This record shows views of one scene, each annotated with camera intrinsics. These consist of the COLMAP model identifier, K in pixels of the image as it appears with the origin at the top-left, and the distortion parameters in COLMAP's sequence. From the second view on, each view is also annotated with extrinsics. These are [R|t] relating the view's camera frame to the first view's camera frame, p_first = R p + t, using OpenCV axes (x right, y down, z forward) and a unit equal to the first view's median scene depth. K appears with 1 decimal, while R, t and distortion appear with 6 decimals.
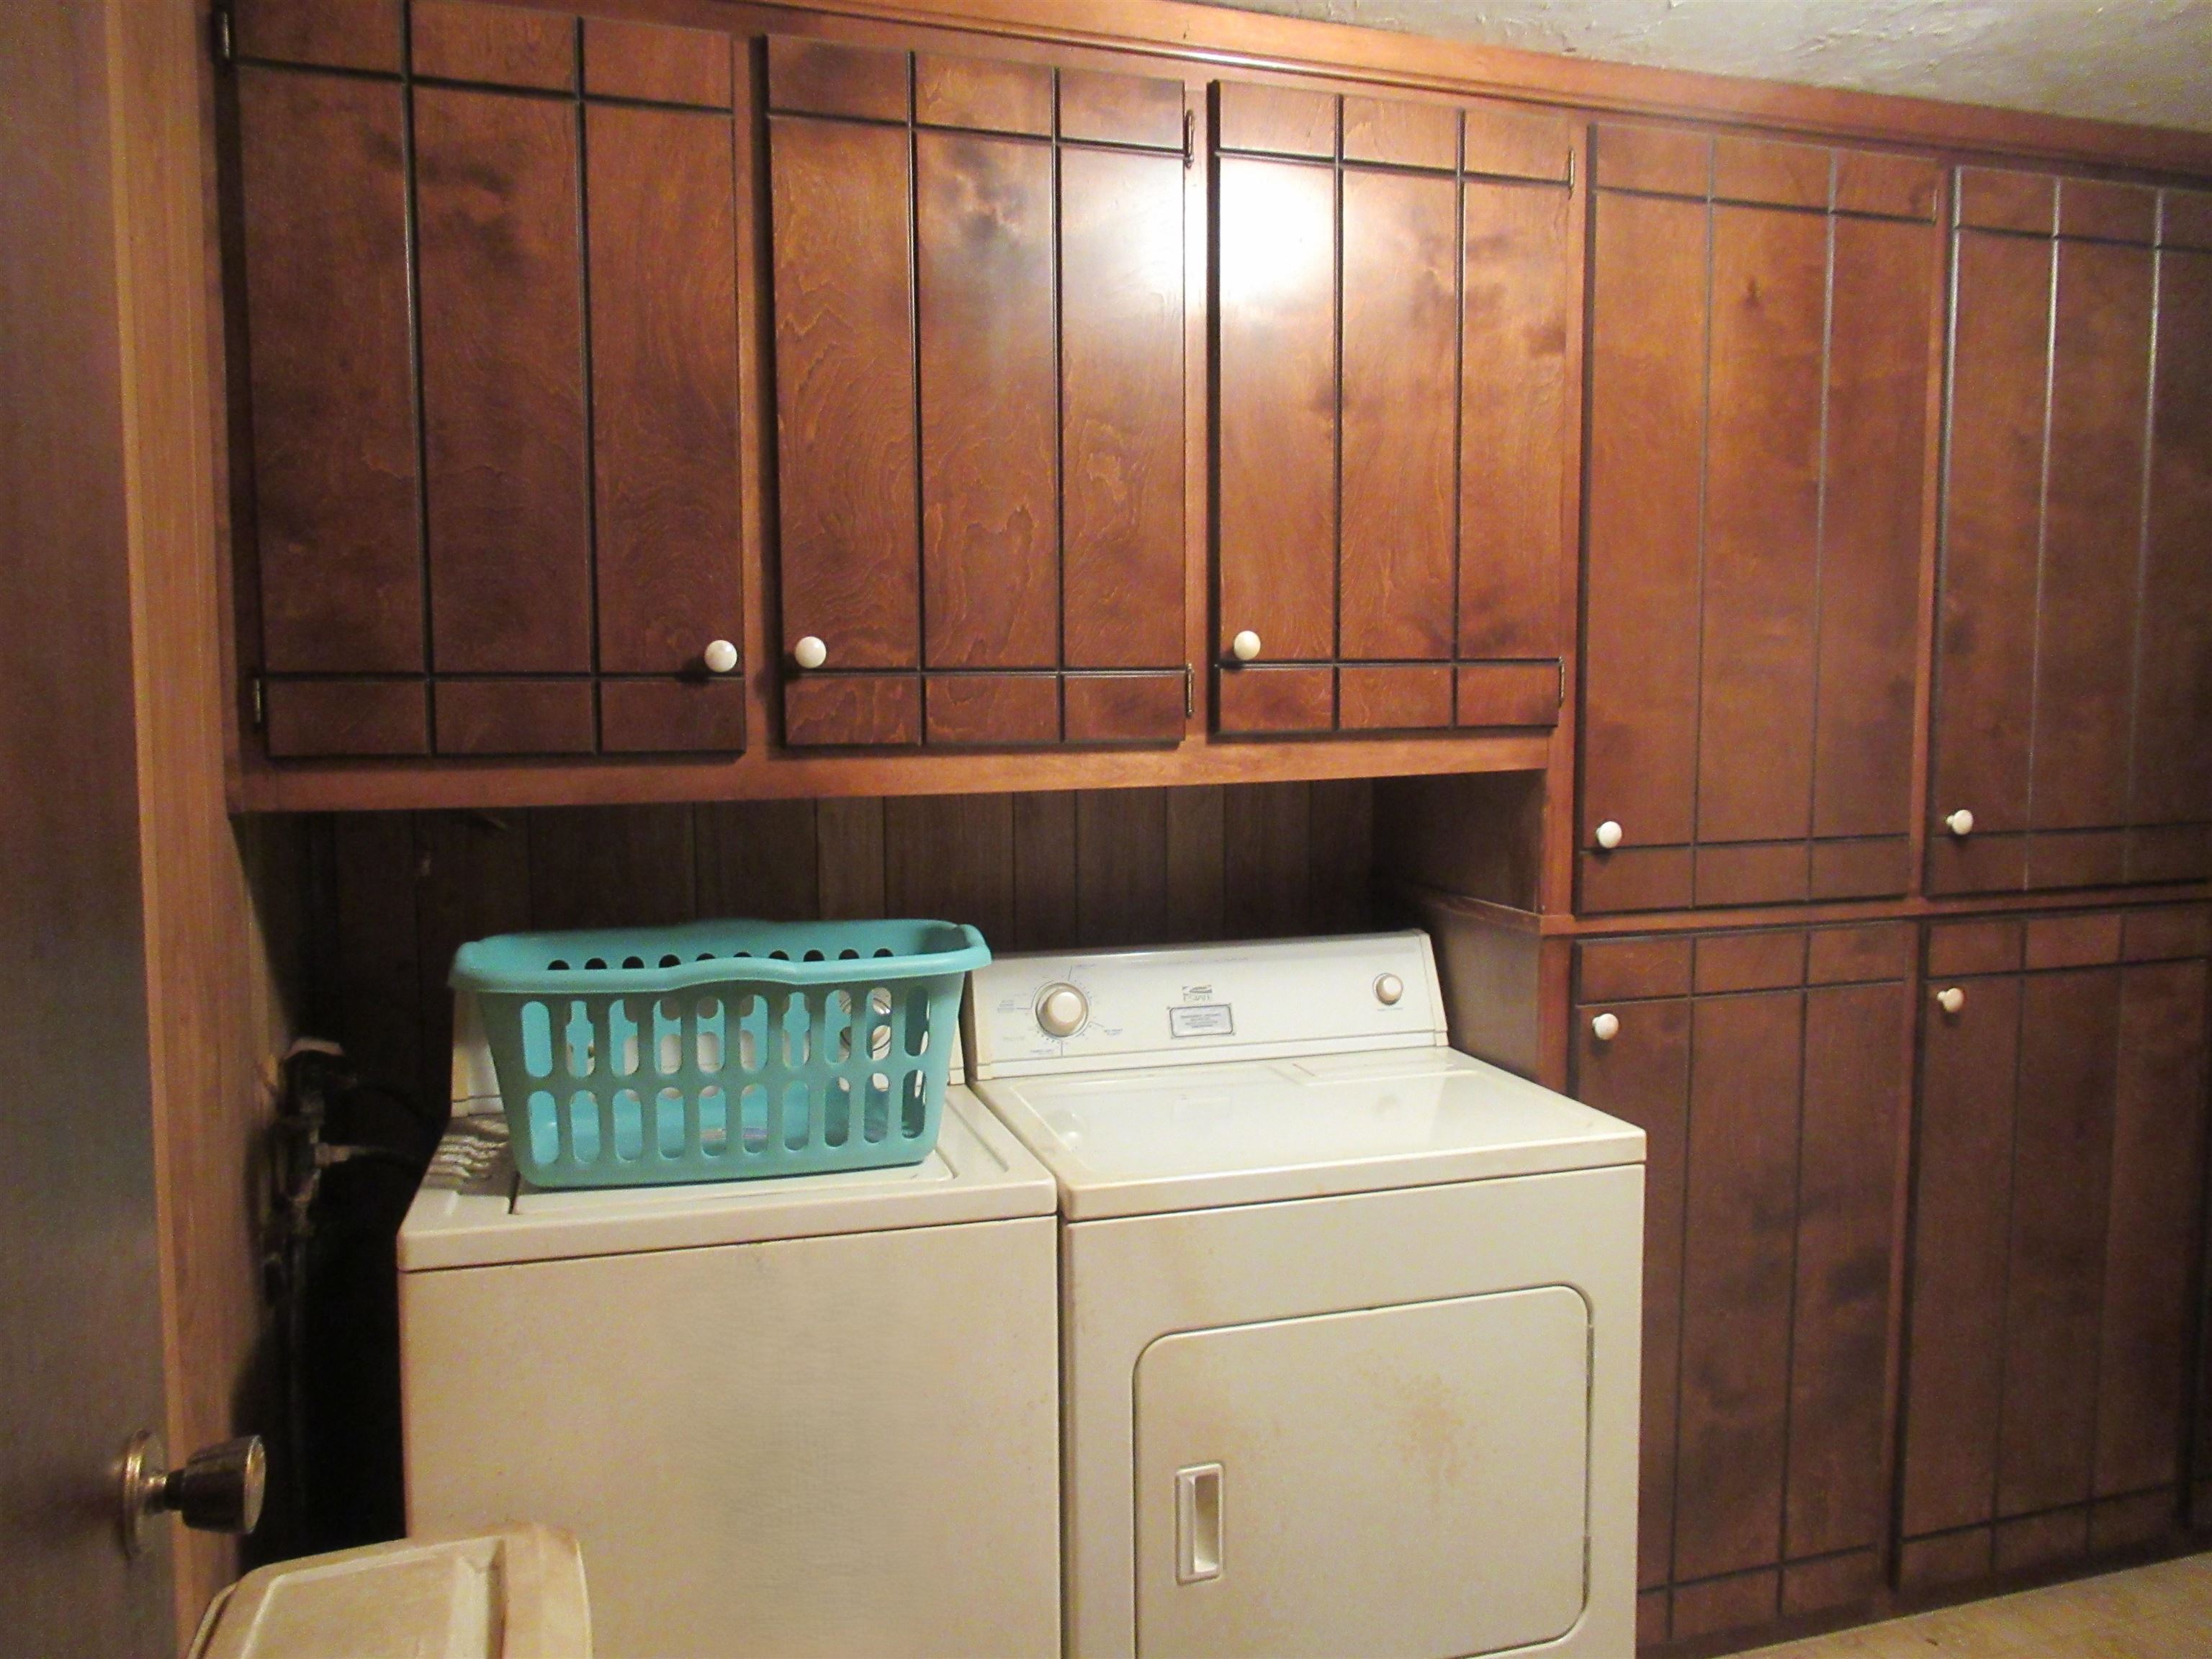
lens RADIAL K [[1678.7, 0, 1107.1], [0, 1678.7, 835.4], [0, 0, 1]] dist [-0.015149, -0.010441]
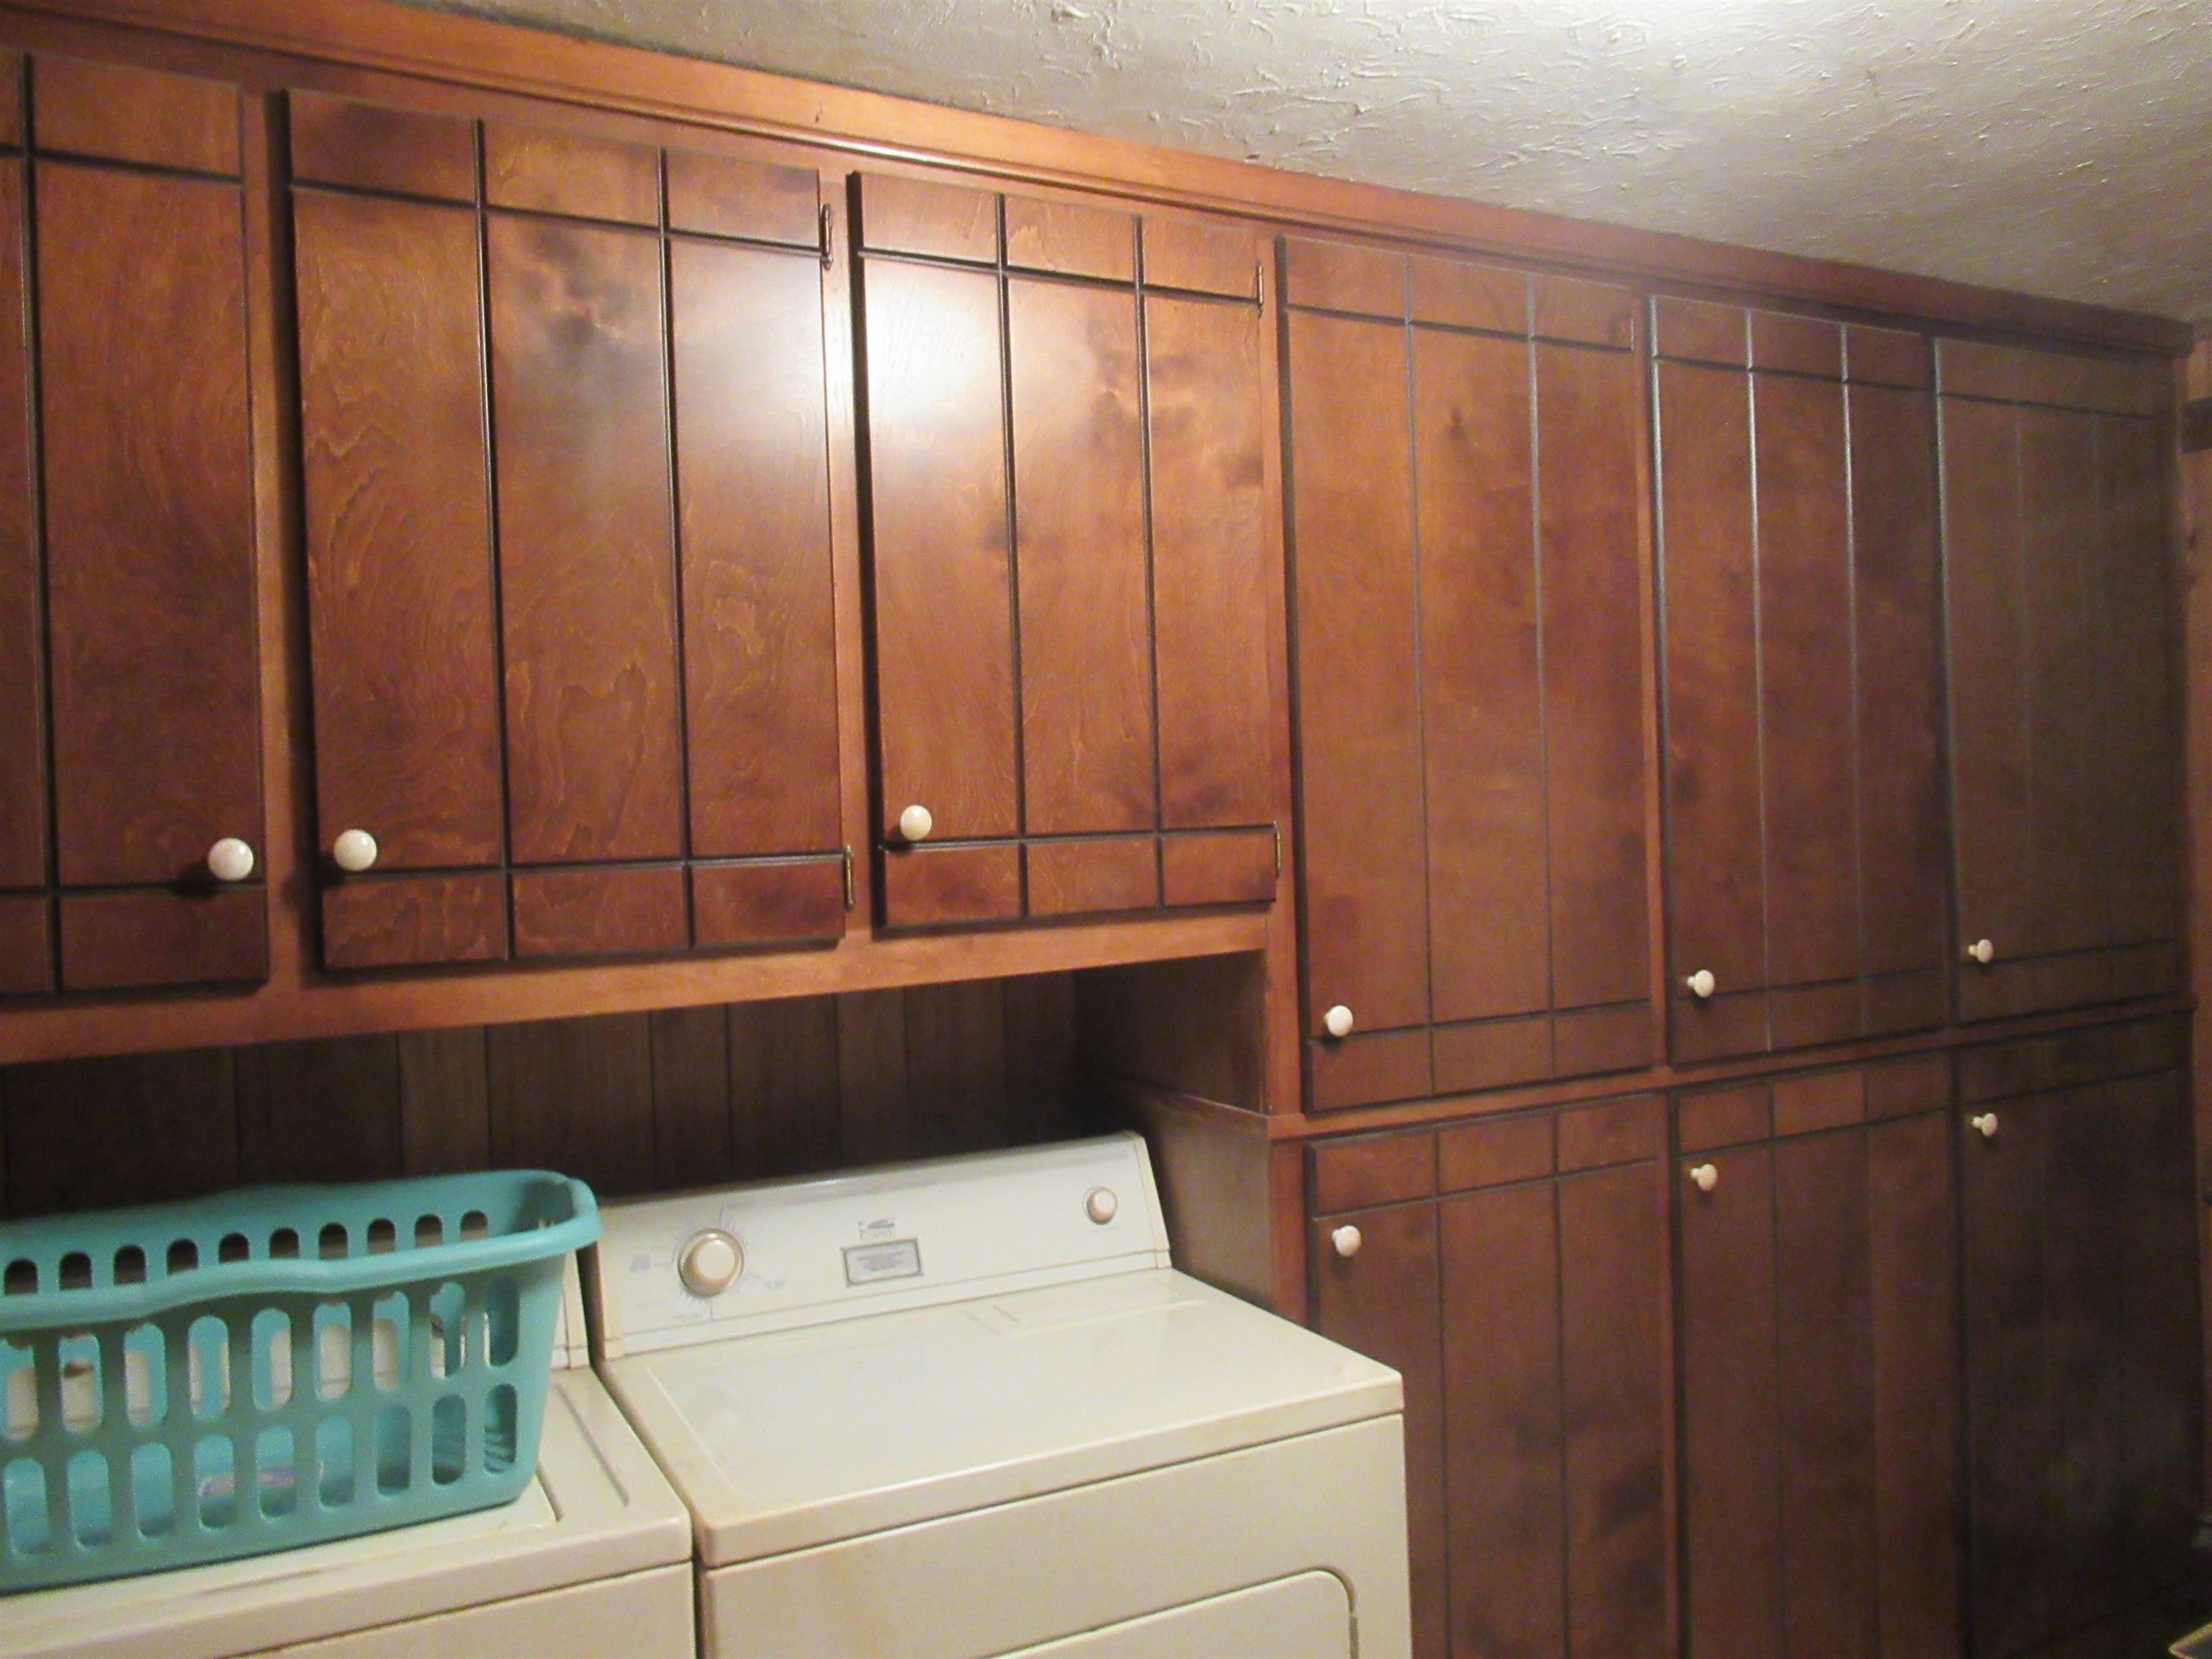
lens RADIAL K [[1678.7, 0, 1099.2], [0, 1678.7, 821.2], [0, 0, 1]] dist [-0.015149, -0.010441]
pose [[0.985087, -0.028269, 0.169716, 0.030579], [0.043725, 0.995157, -0.088033, -0.034788], [-0.166406, 0.094141, 0.981553, 0.154733]]
